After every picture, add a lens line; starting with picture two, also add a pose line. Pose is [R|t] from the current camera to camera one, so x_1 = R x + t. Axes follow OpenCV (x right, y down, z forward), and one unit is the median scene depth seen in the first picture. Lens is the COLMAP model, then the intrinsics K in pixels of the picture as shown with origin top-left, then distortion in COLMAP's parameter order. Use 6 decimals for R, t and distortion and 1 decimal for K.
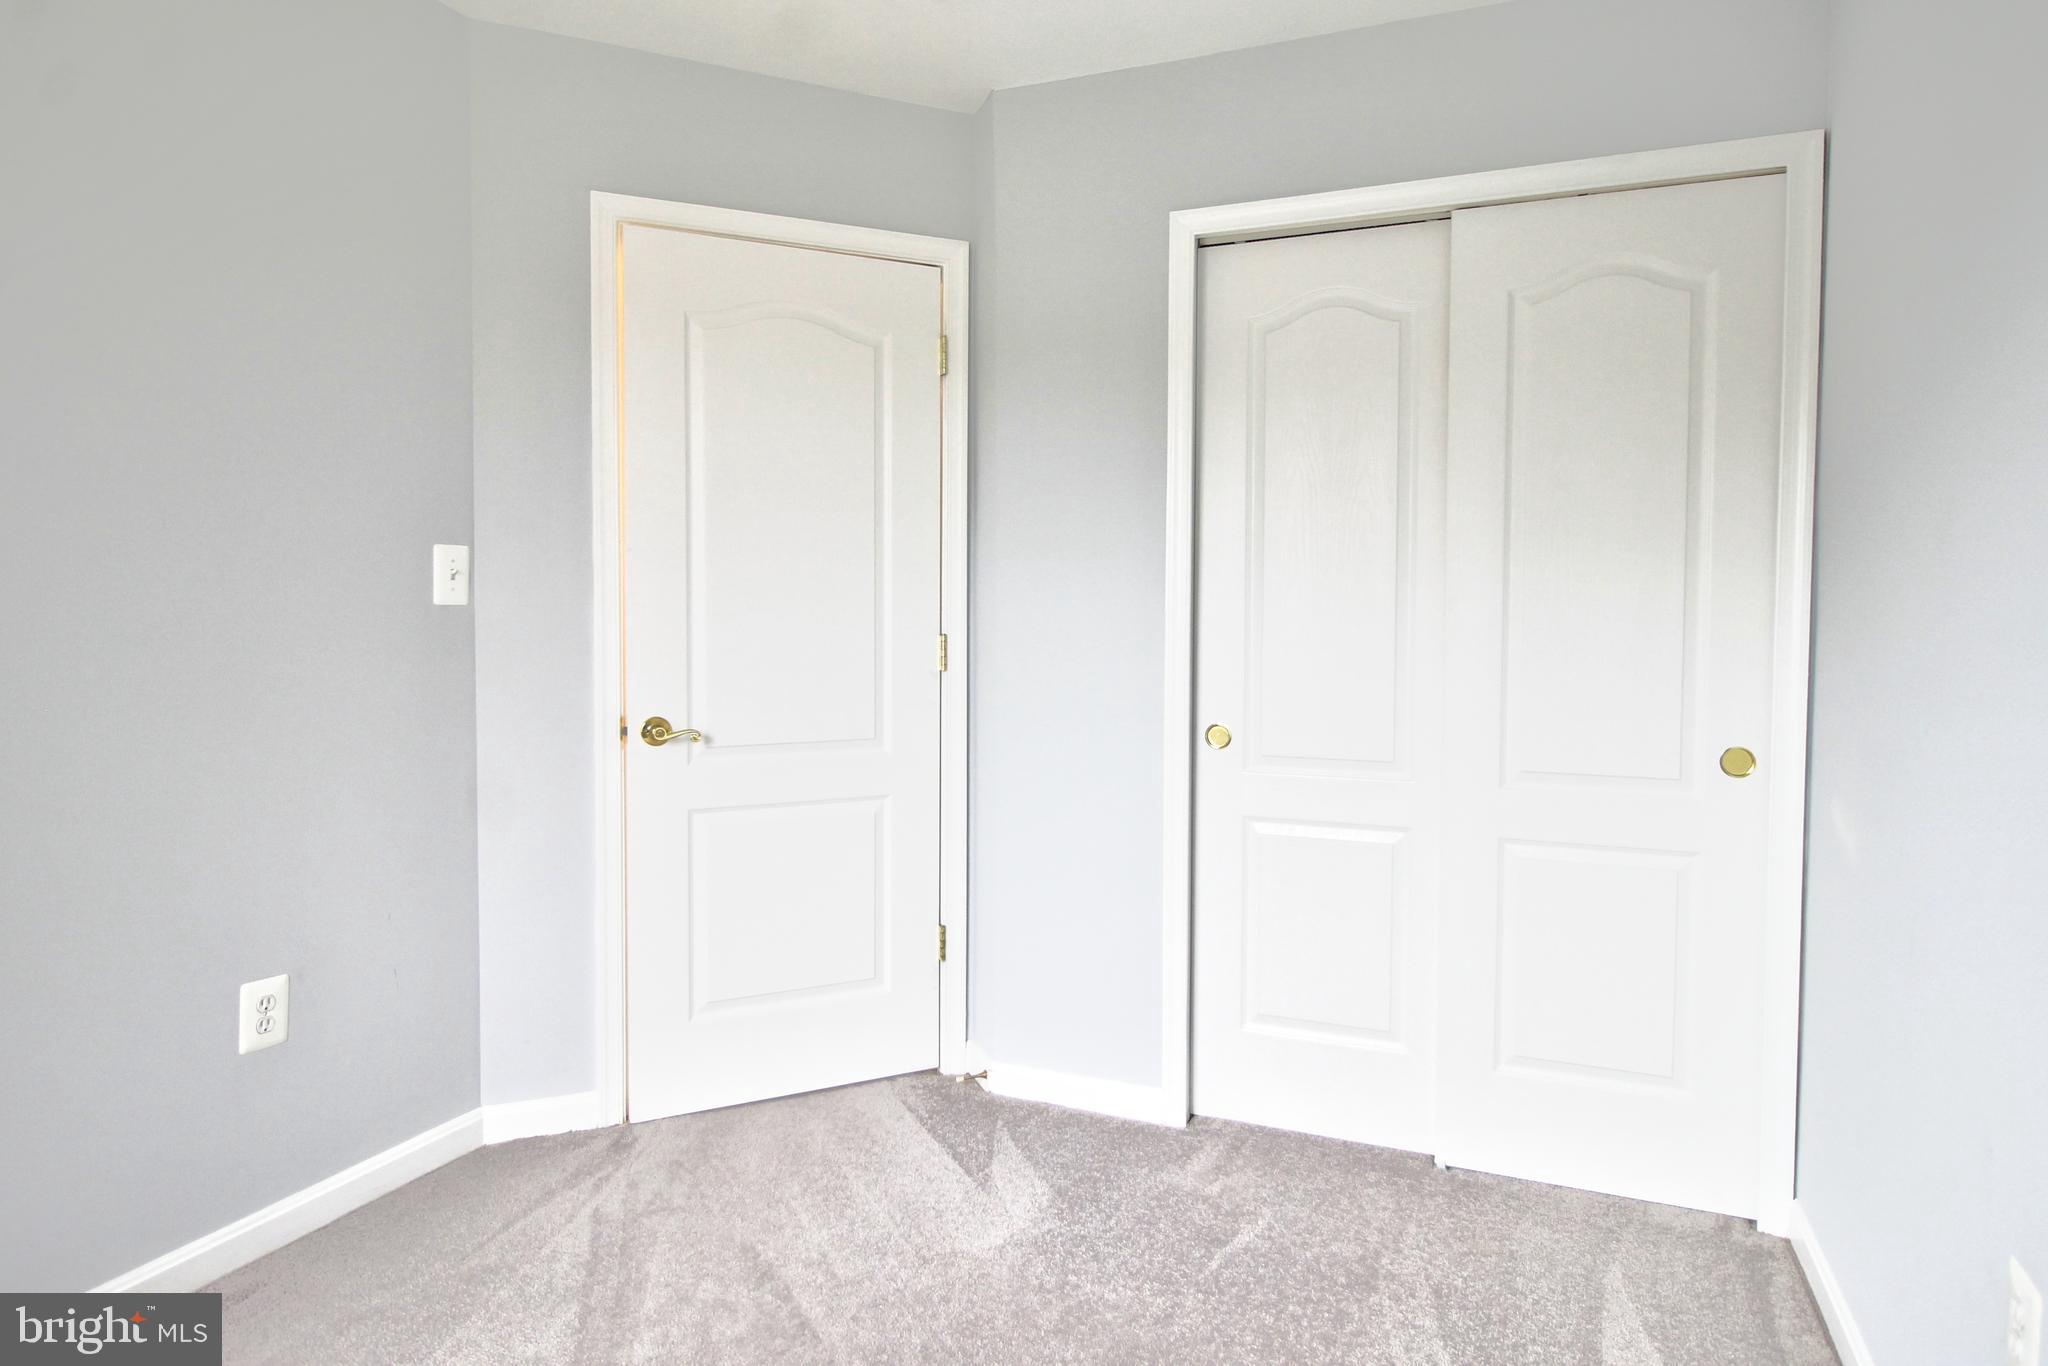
lens RADIAL K [[1191.2, 0, 1024.1], [0, 1191.2, 683.2], [0, 0, 1]] dist [-0.002693, 0.001914]
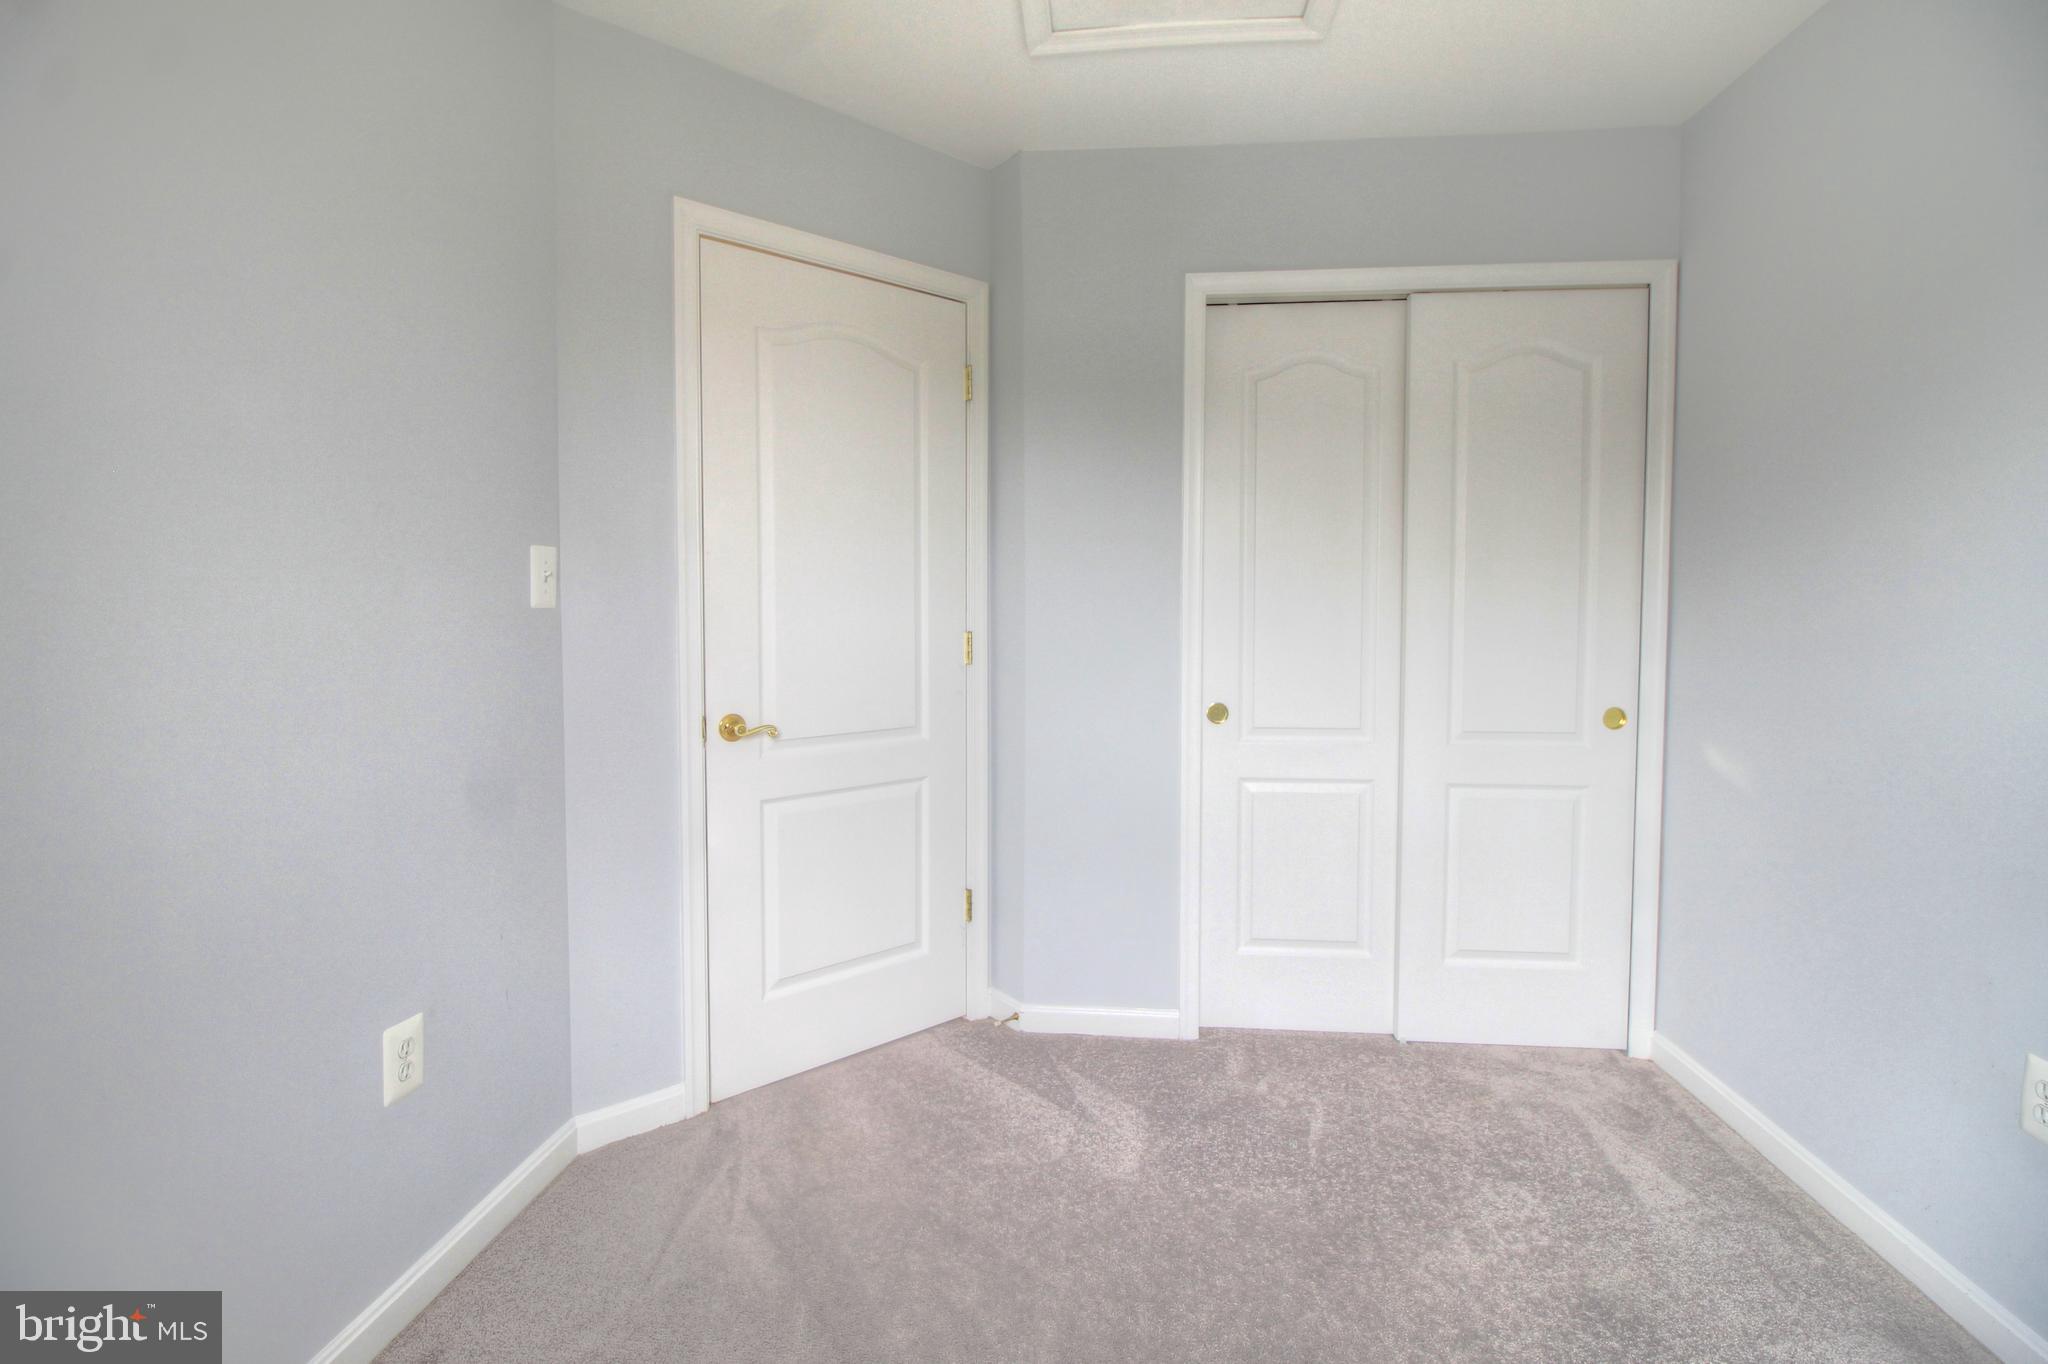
lens RADIAL K [[963.8, 0, 1024.6], [0, 963.8, 670.4], [0, 0, 1]] dist [-0.008662, -0.000689]
pose [[0.954452, -0.024890, 0.297324, -0.332982], [0.023191, 0.999688, 0.009240, -0.012752], [-0.297461, -0.001924, 0.954732, 0.133585]]
